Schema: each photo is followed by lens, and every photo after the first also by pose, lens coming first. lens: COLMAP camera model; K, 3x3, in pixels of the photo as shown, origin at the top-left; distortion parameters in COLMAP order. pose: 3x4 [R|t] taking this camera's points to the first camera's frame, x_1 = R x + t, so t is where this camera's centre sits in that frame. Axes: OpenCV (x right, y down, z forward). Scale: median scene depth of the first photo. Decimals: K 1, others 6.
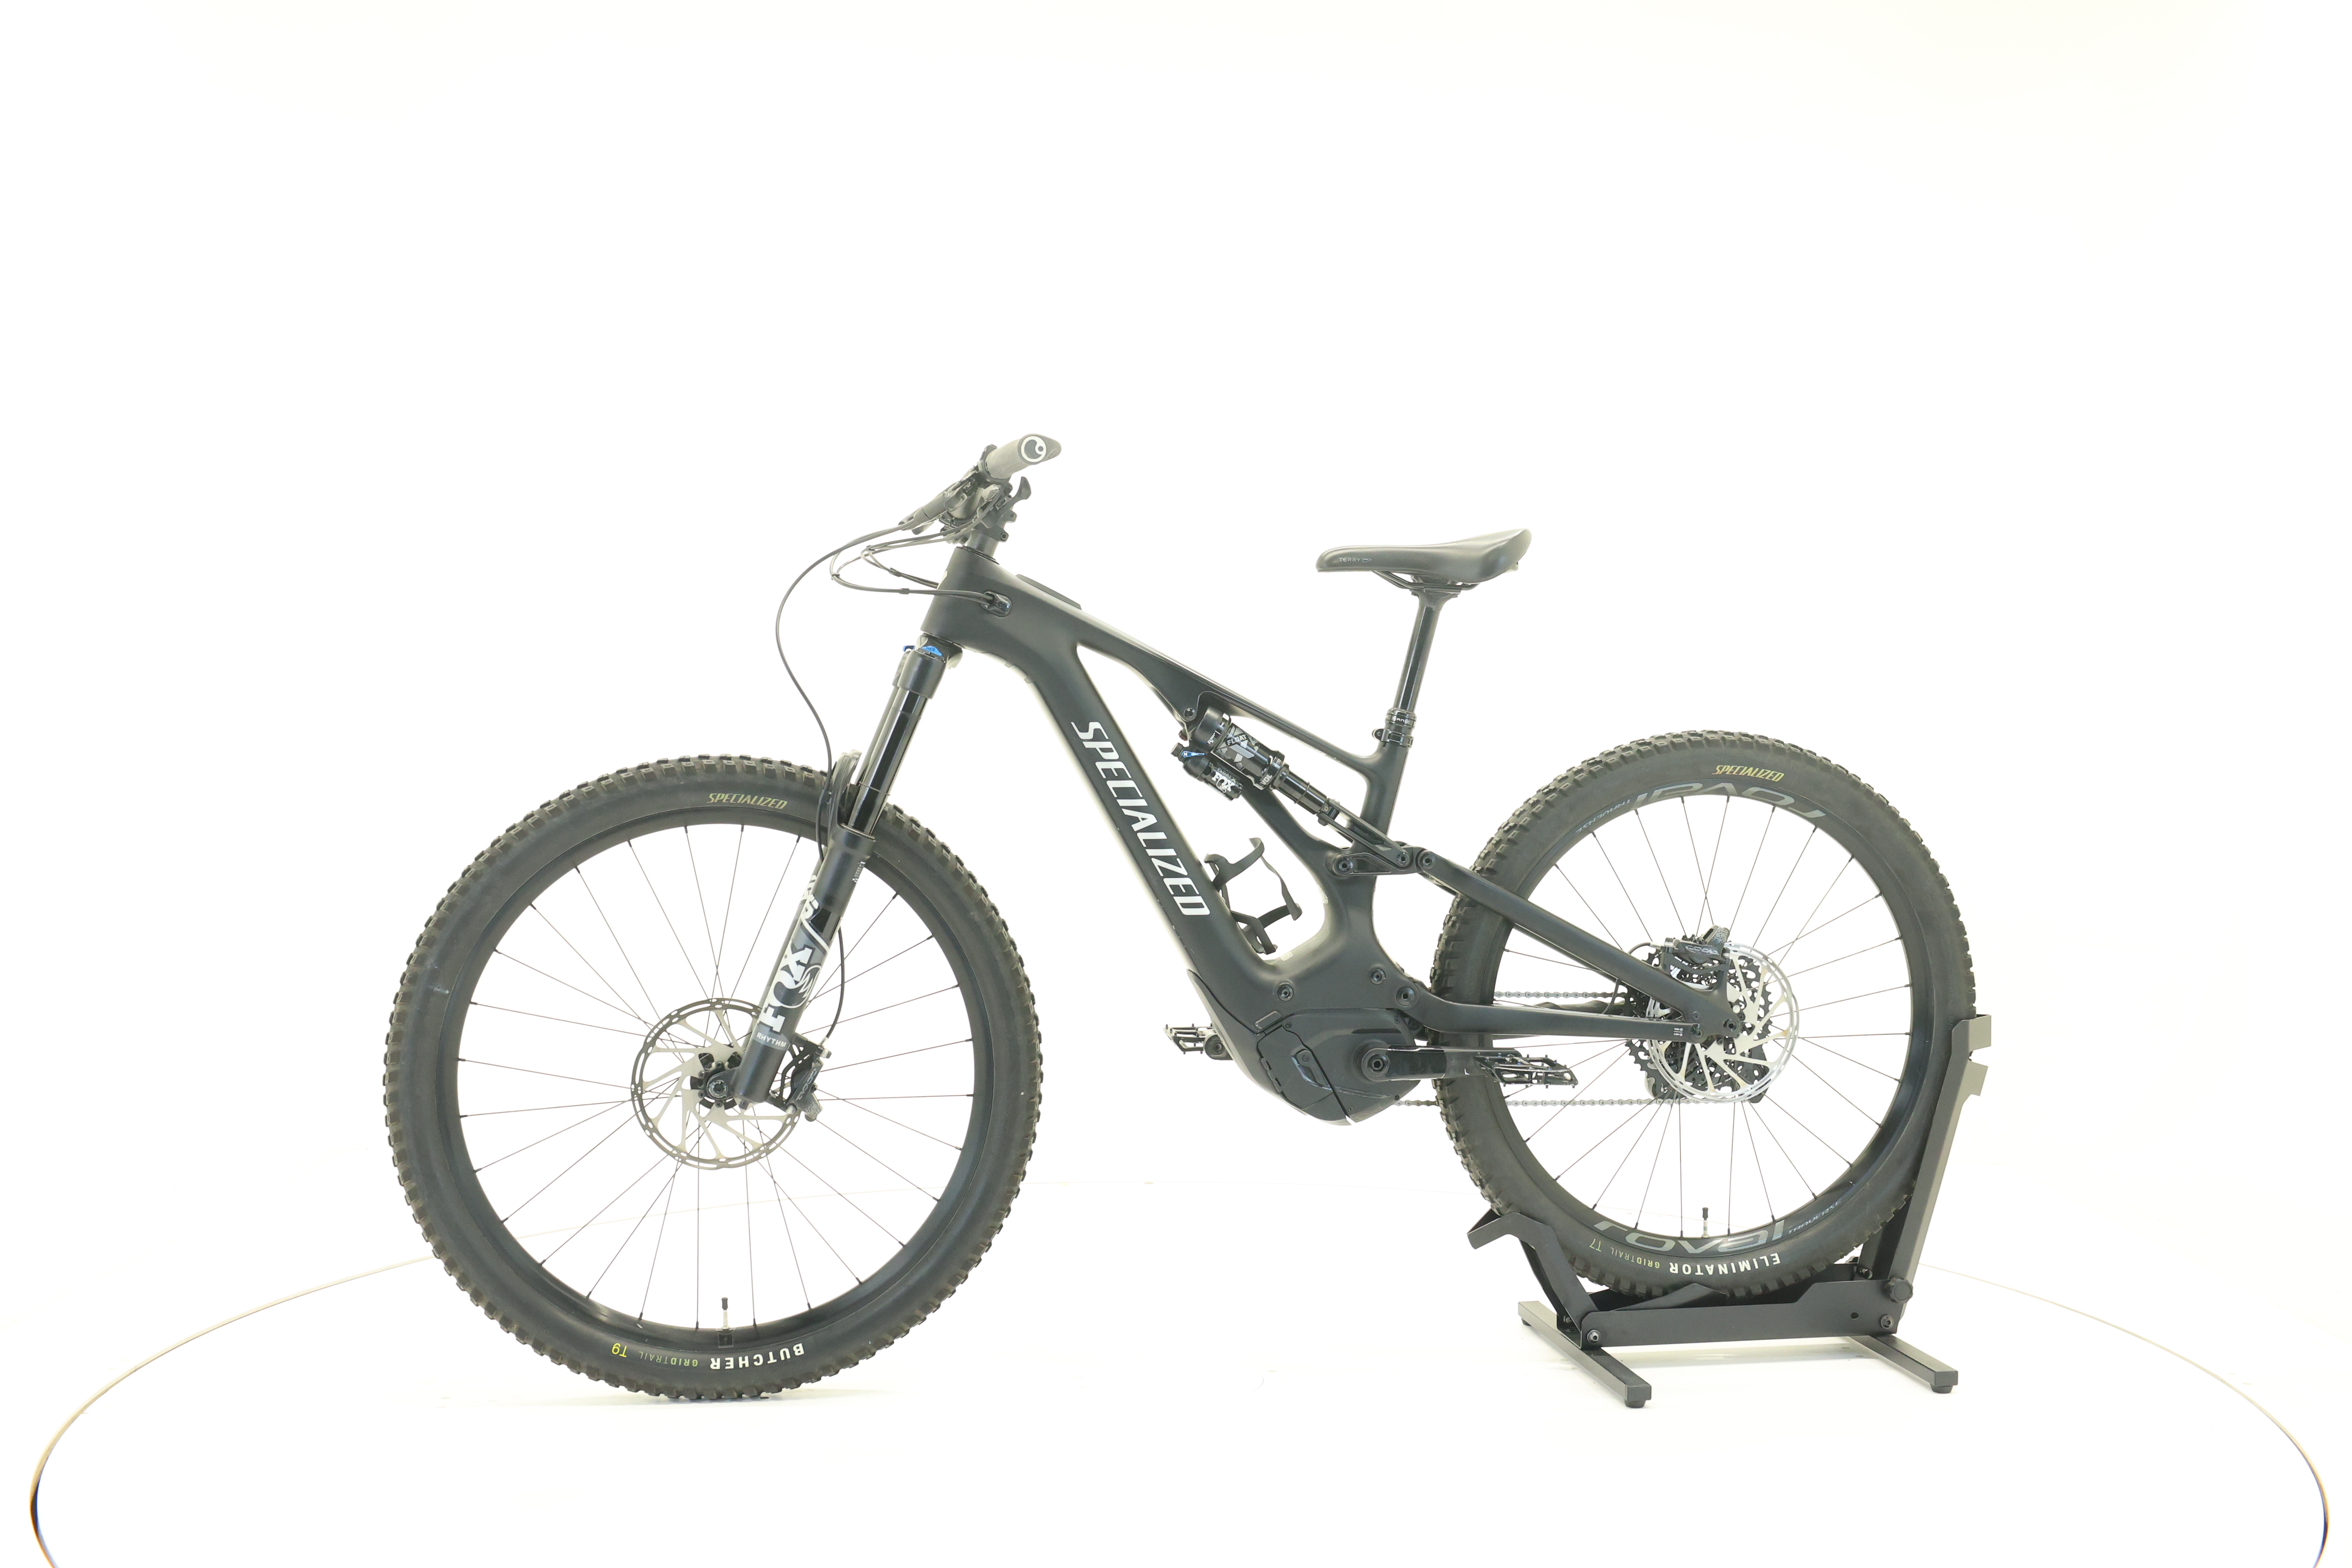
lens RADIAL K [[2432.1, 0, 1176.0], [0, 2432.1, 784.0], [0, 0, 1]] dist [-0.051767, 0.000947]
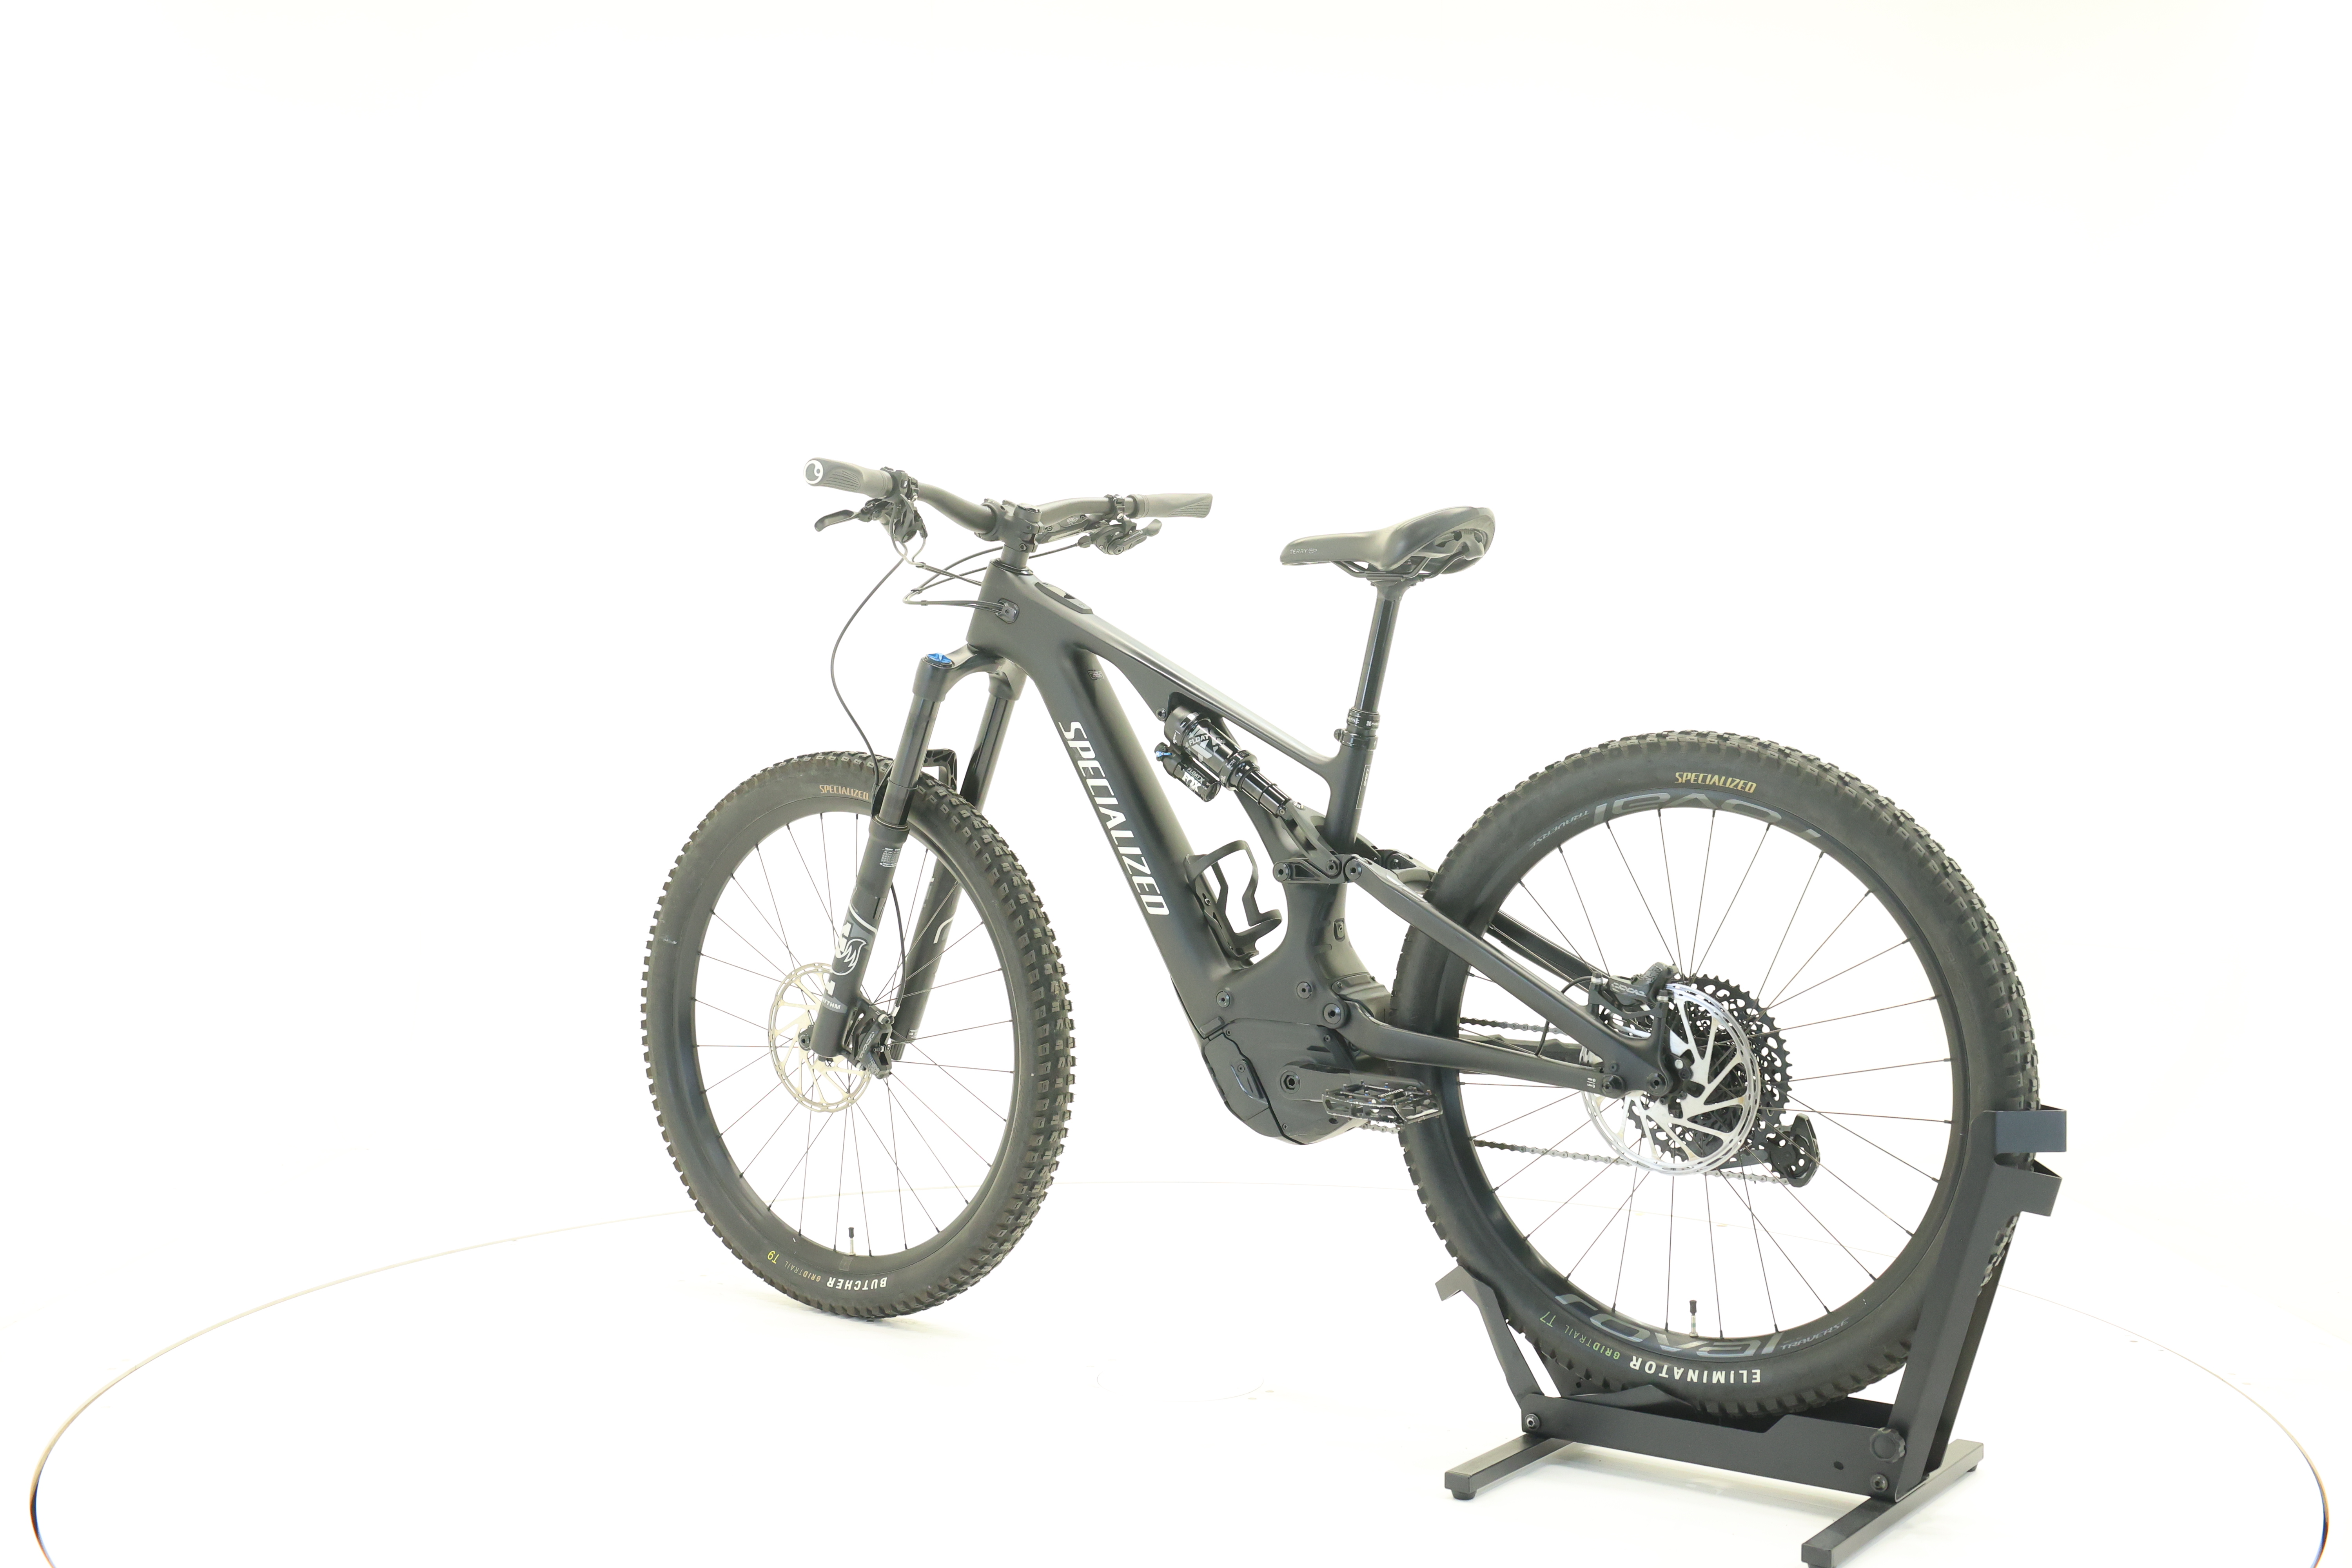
lens RADIAL K [[2639.5, 0, 1176.0], [0, 2639.5, 784.0], [0, 0, 1]] dist [-0.006603, -0.007473]
pose [[0.679426, 0.018375, -0.733513, 0.784879], [-0.007624, 0.999809, 0.017984, -0.018877], [0.733704, -0.006627, 0.679437, 0.258672]]
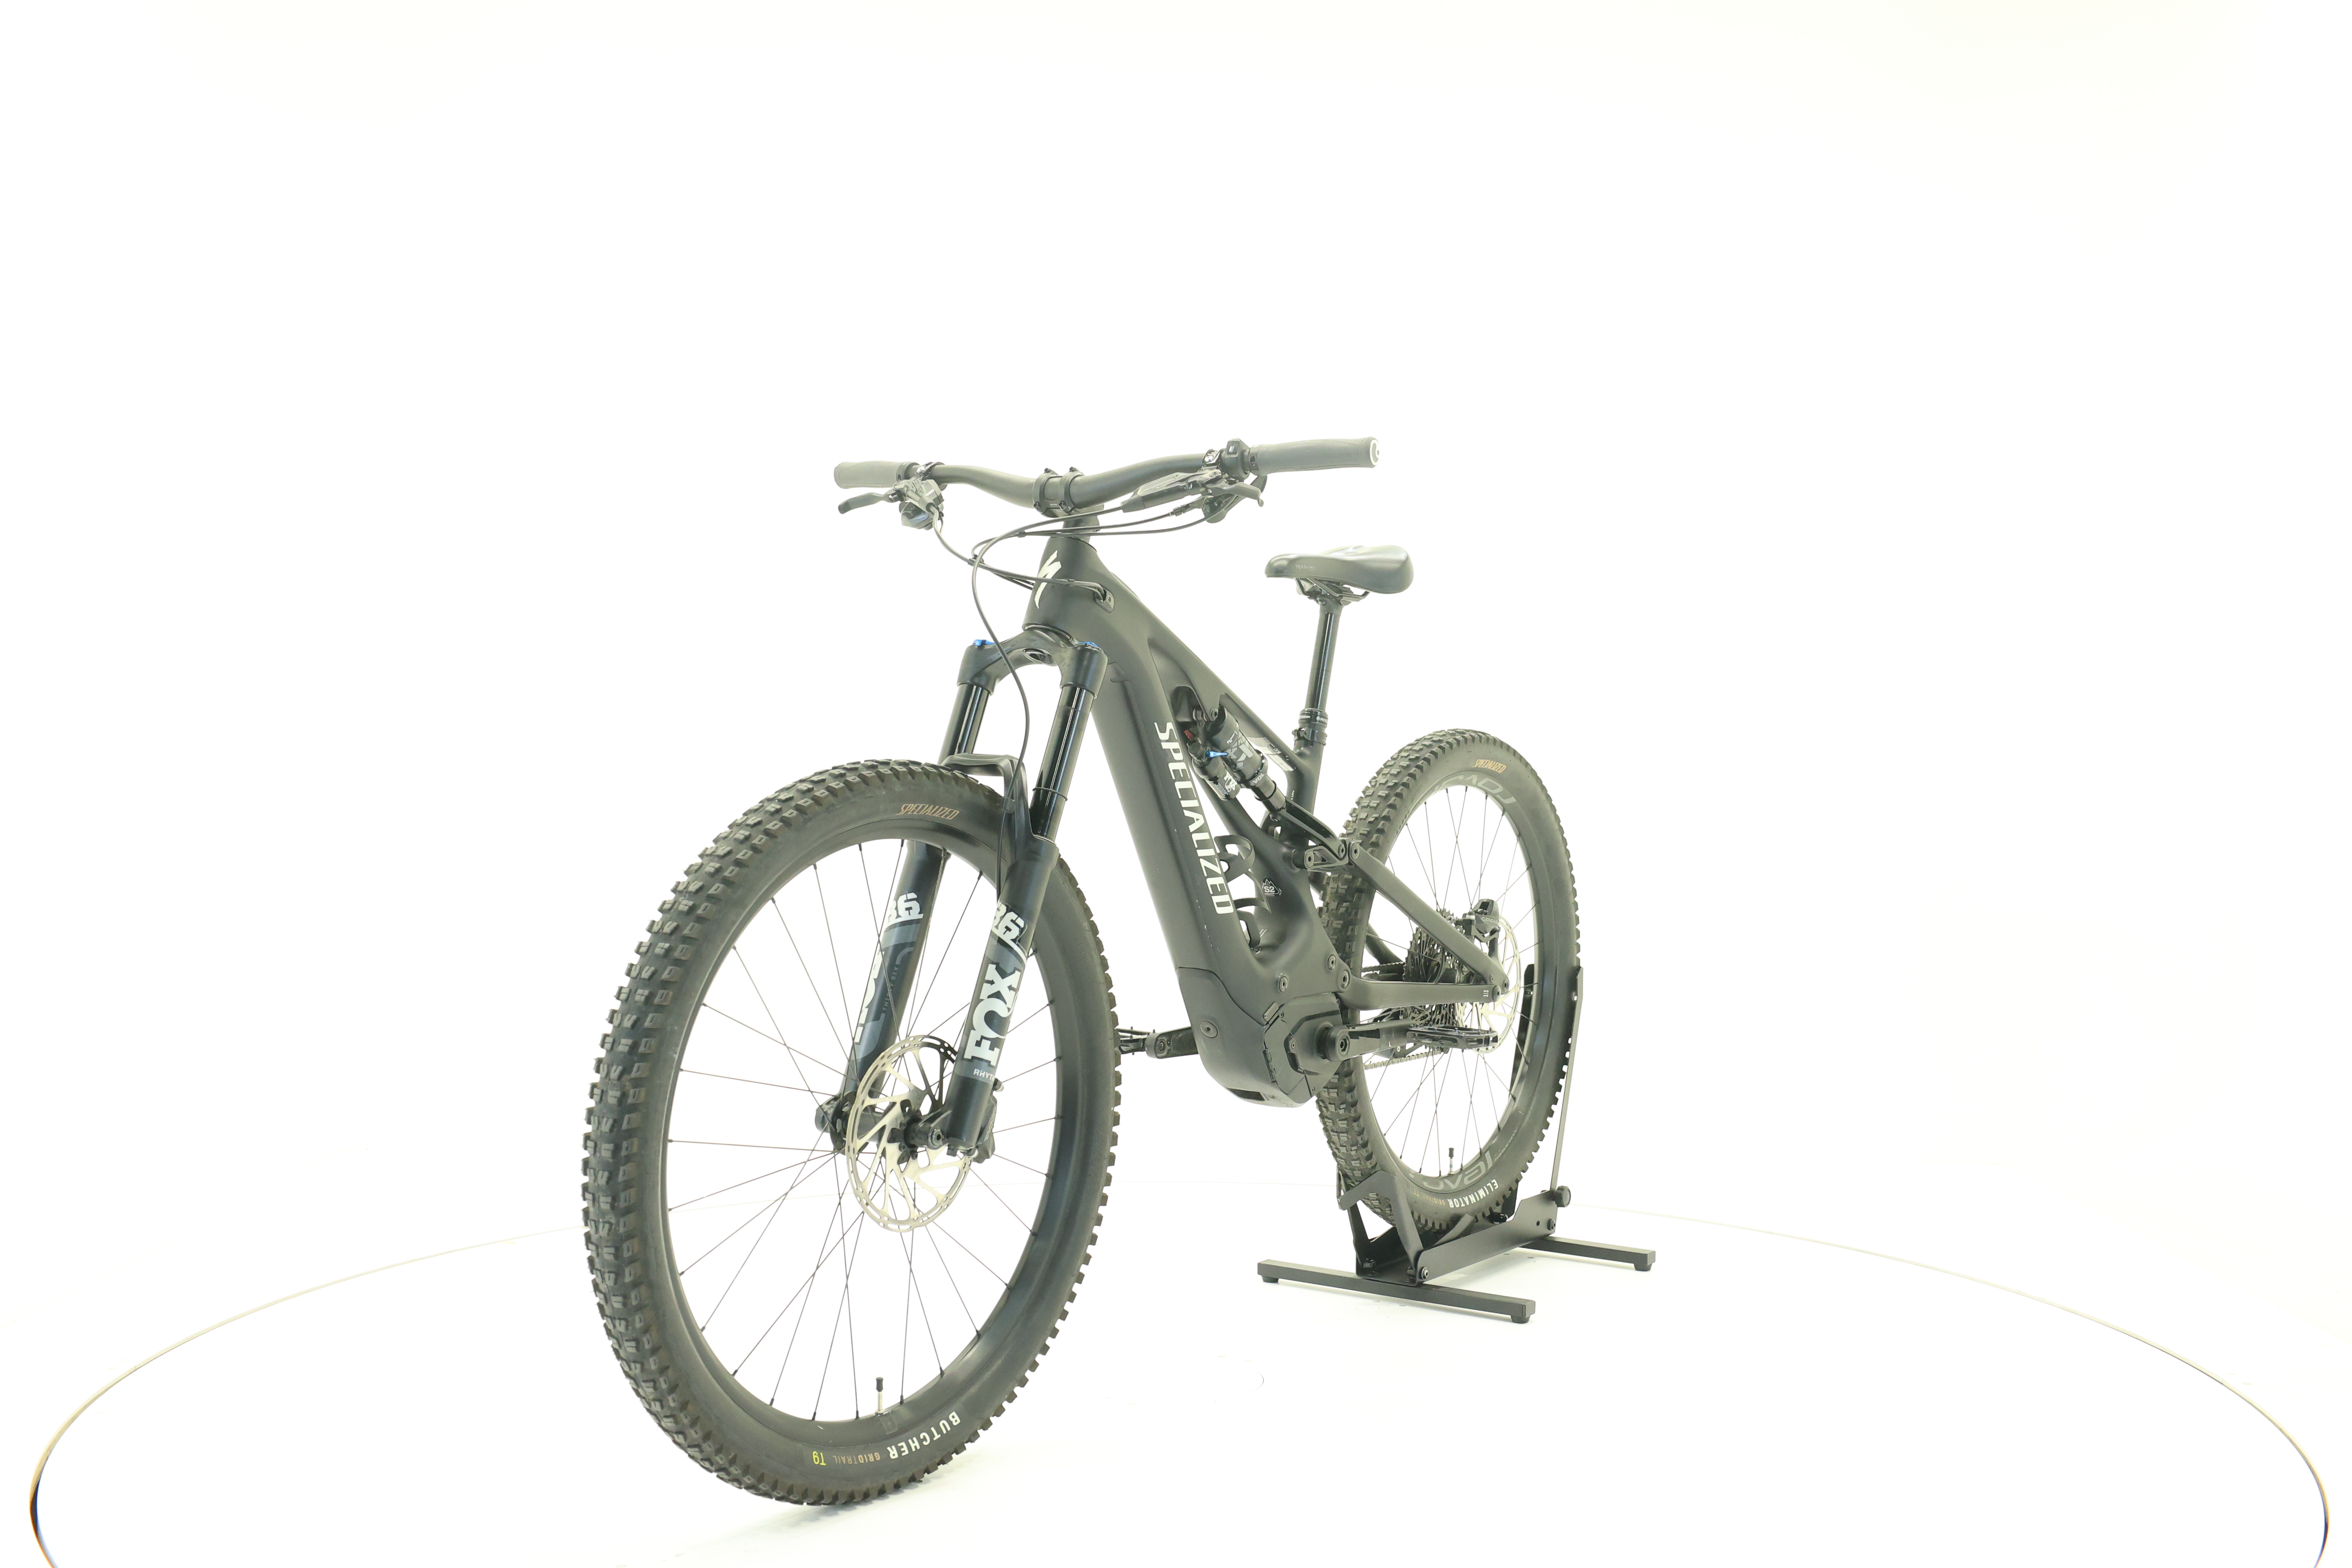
lens RADIAL K [[2432.1, 0, 1176.0], [0, 2432.1, 784.0], [0, 0, 1]] dist [-0.051767, 0.000947]
pose [[0.712202, -0.018360, 0.701735, -0.693046], [0.014438, 0.999830, 0.011505, -0.011366], [-0.701826, 0.001938, 0.712346, 0.285337]]
